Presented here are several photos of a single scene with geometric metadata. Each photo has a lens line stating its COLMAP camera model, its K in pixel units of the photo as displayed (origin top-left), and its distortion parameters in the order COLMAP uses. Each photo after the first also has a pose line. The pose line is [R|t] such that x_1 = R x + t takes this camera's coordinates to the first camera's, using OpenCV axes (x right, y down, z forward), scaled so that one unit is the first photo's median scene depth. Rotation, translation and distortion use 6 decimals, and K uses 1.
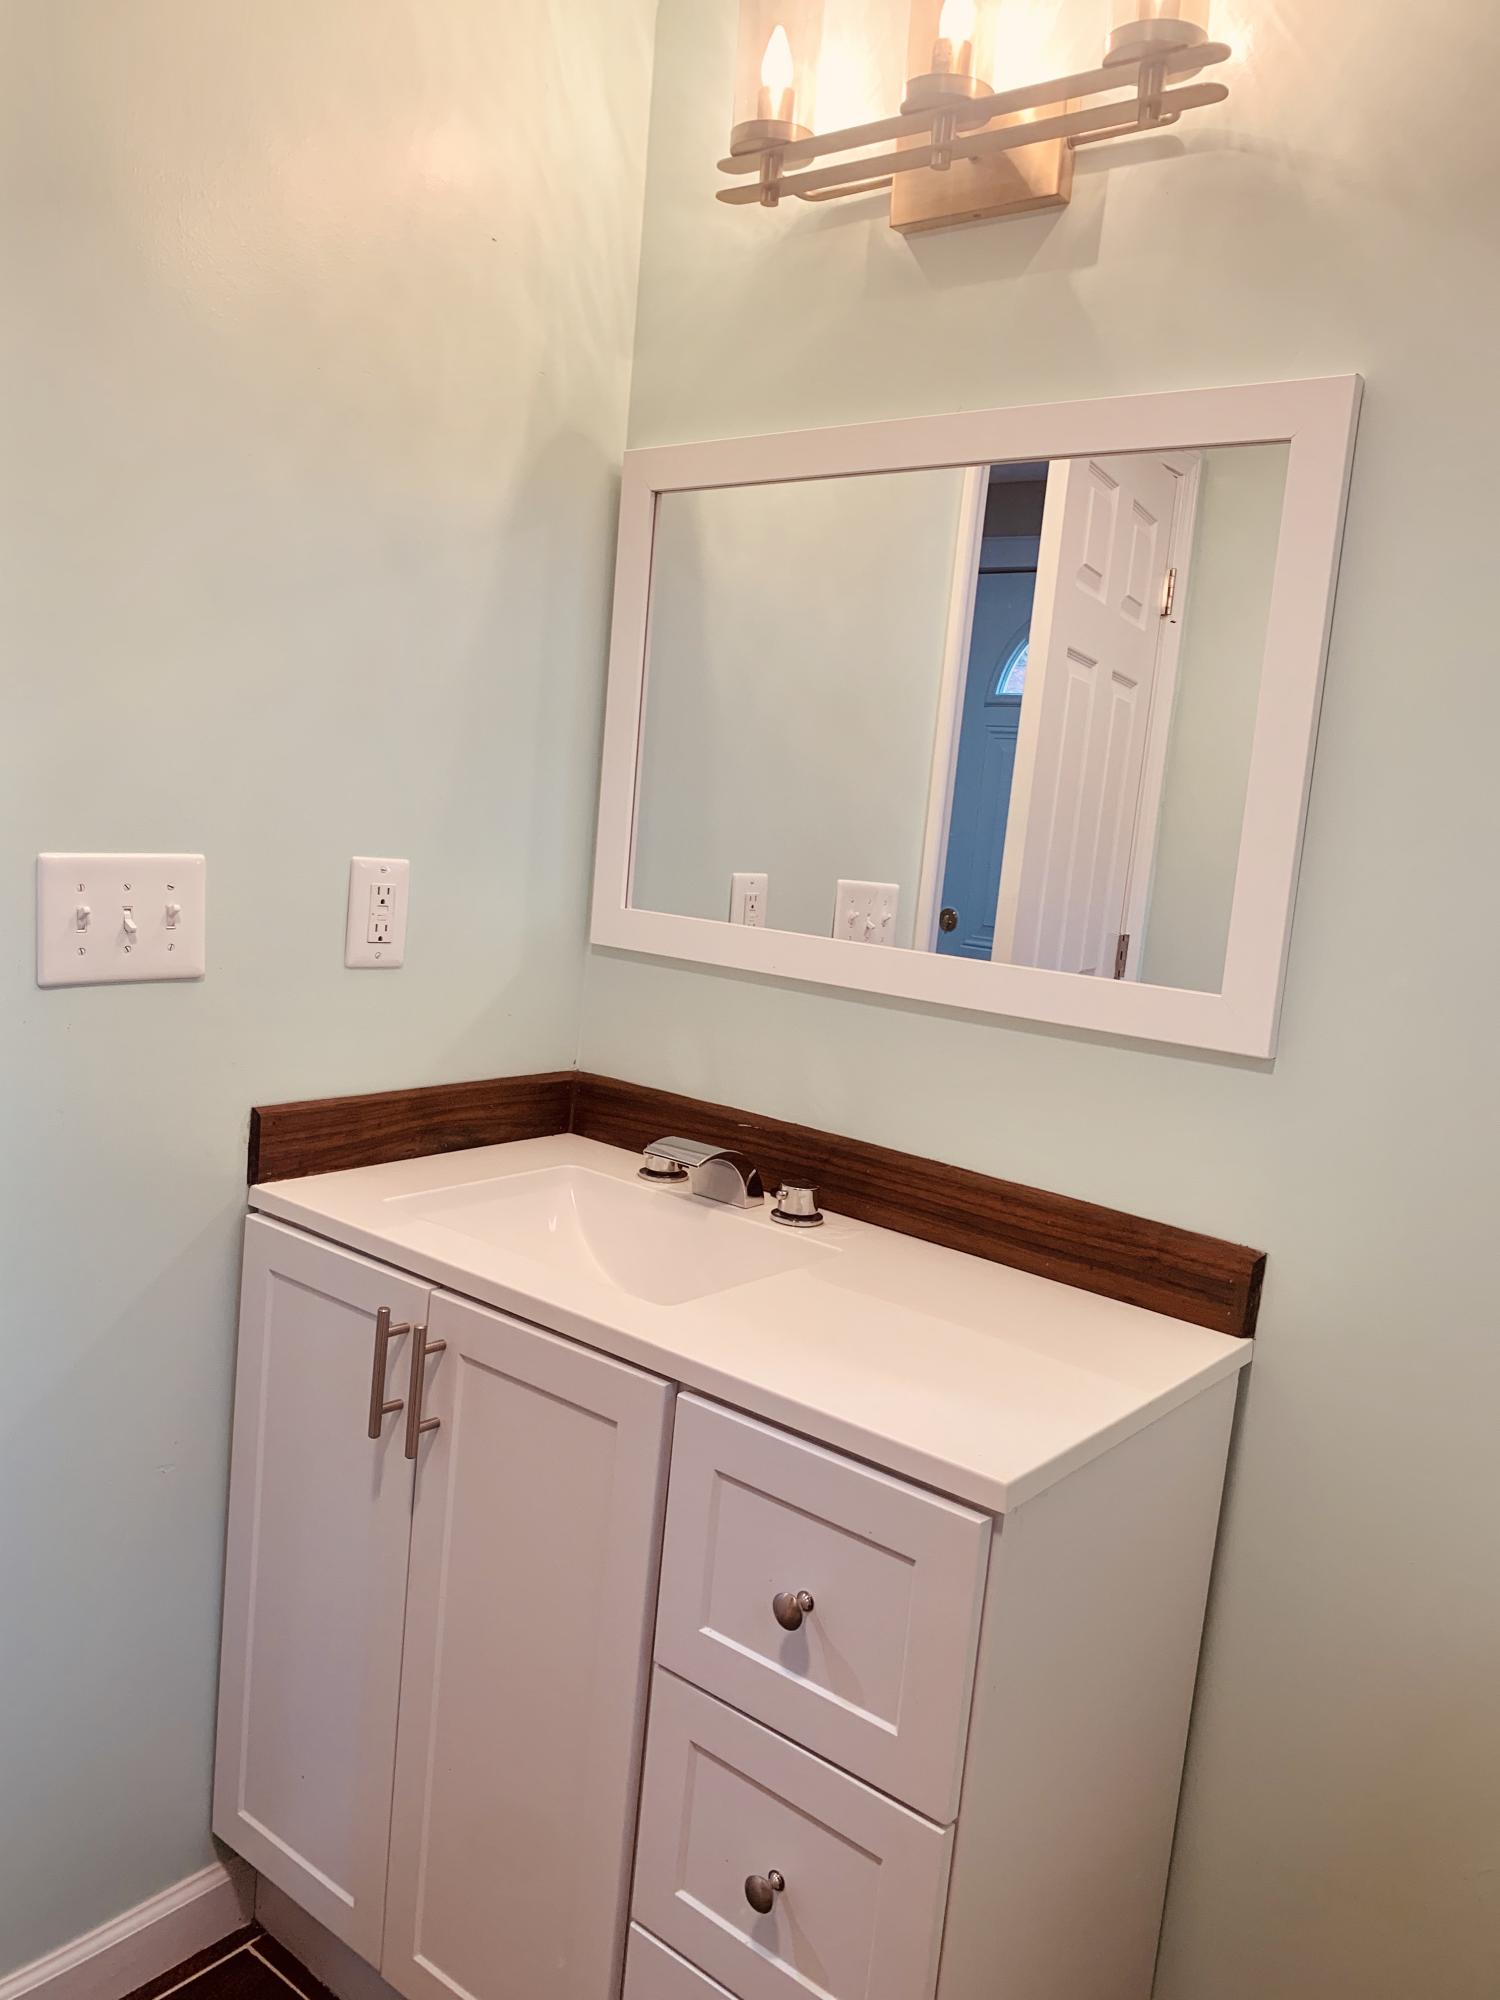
lens RADIAL K [[1539.8, 0, 747.9], [0, 1539.8, 965.7], [0, 0, 1]] dist [0.023824, -0.017261]
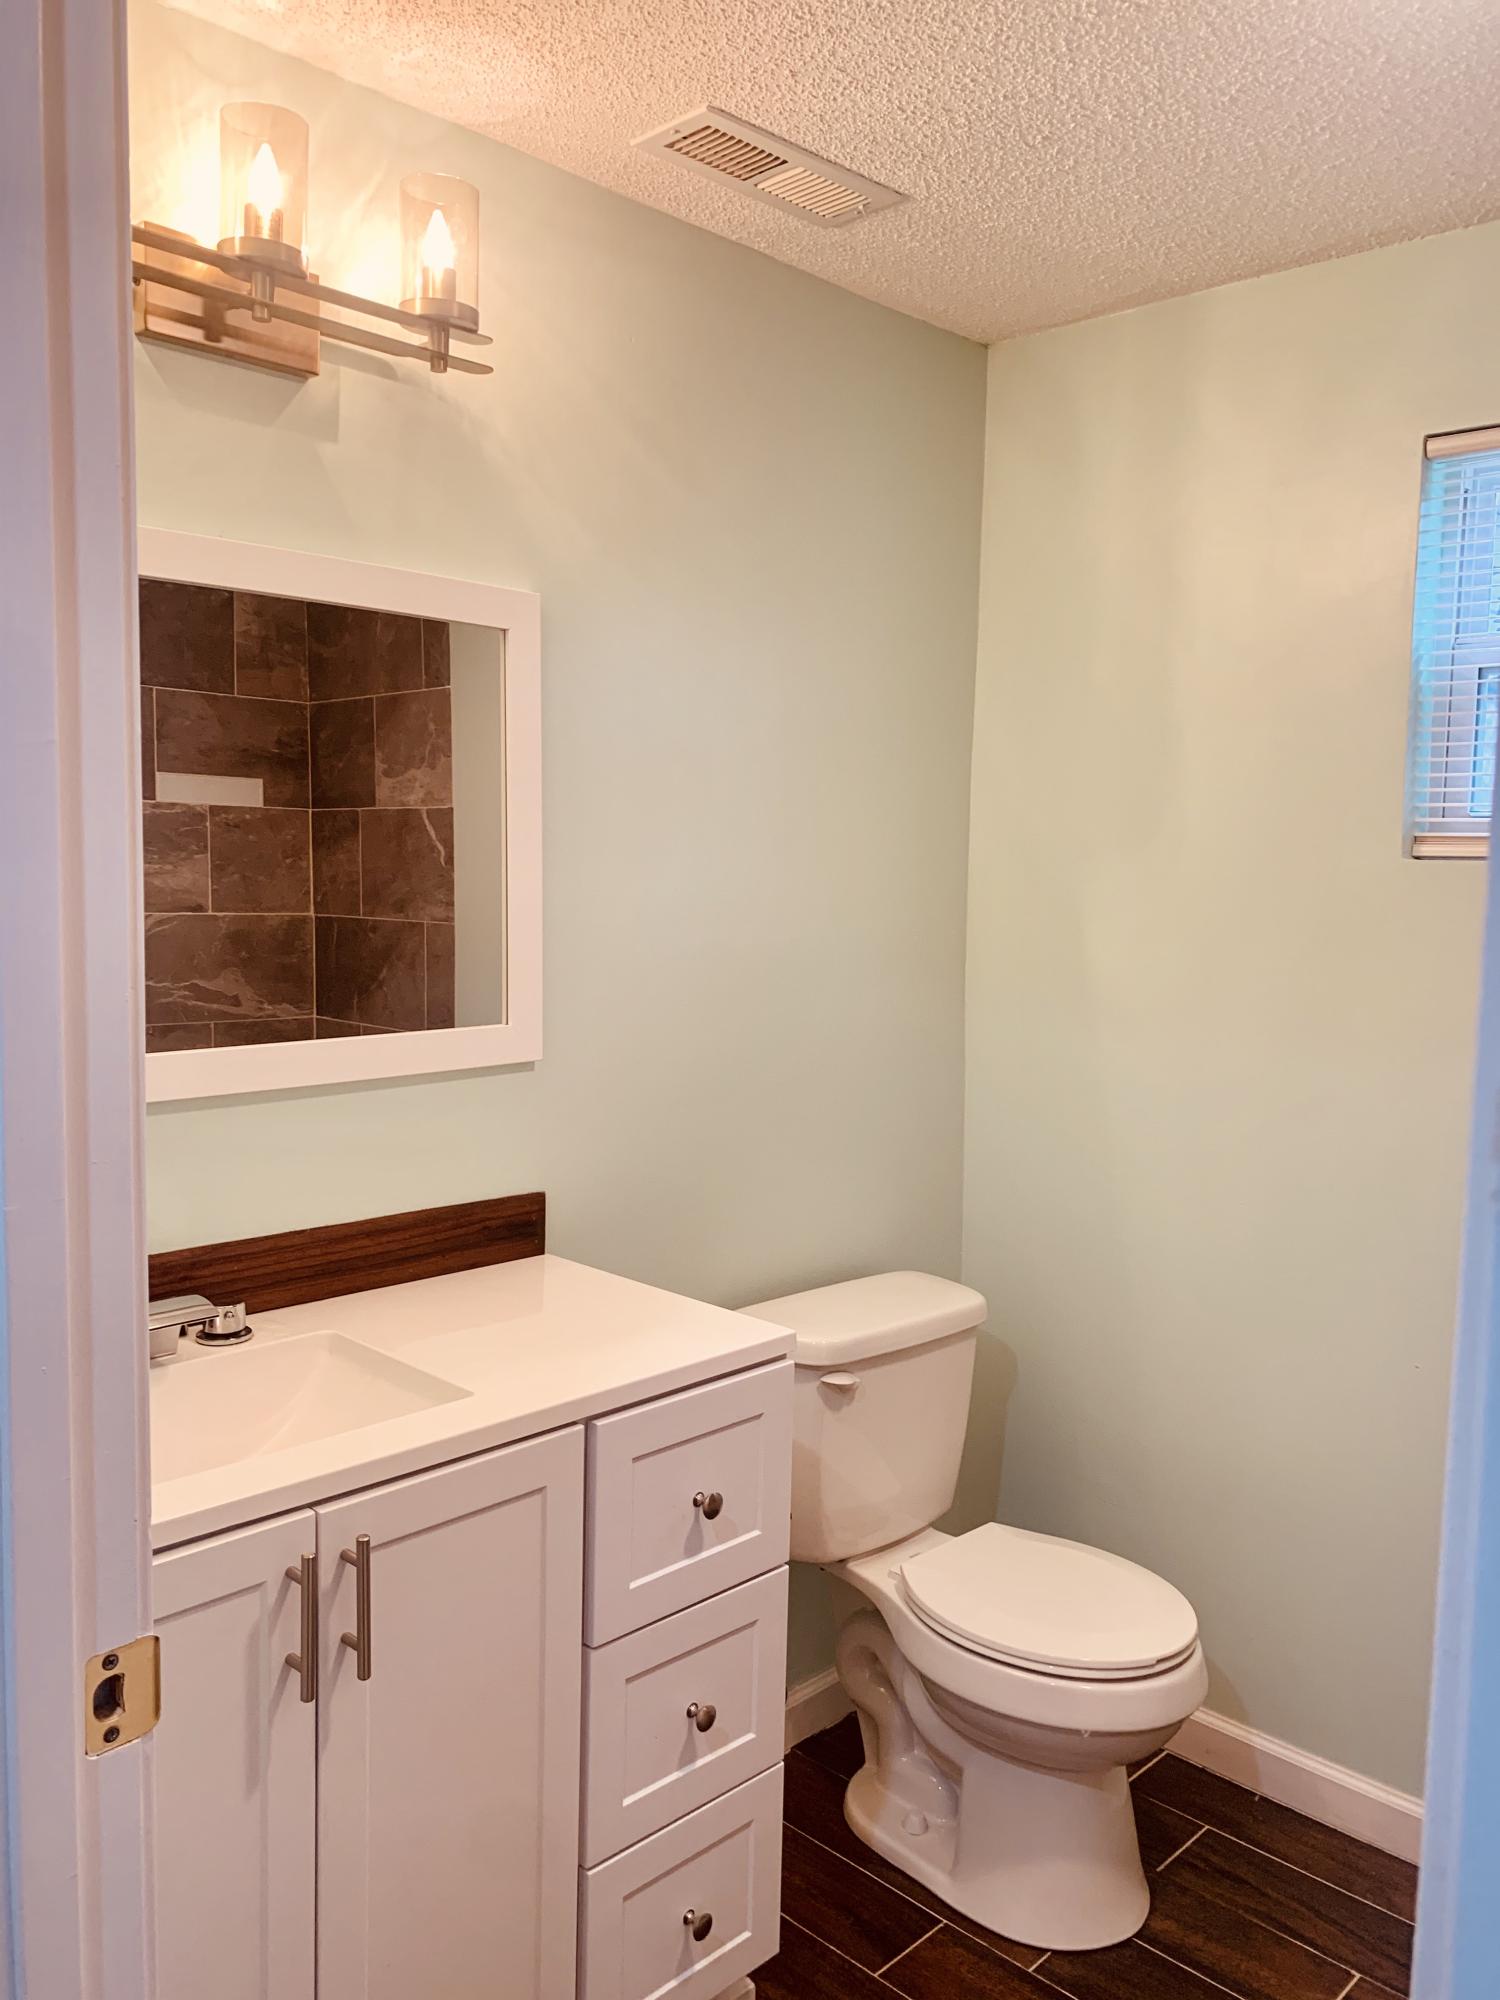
lens RADIAL K [[1539.8, 0, 737.6], [0, 1539.8, 984.2], [0, 0, 1]] dist [0.023824, -0.017261]
pose [[0.109134, -0.168965, 0.979562, -0.949498], [0.106630, 0.981751, 0.157463, -0.197042], [-0.988291, 0.087266, 0.125159, 0.576069]]
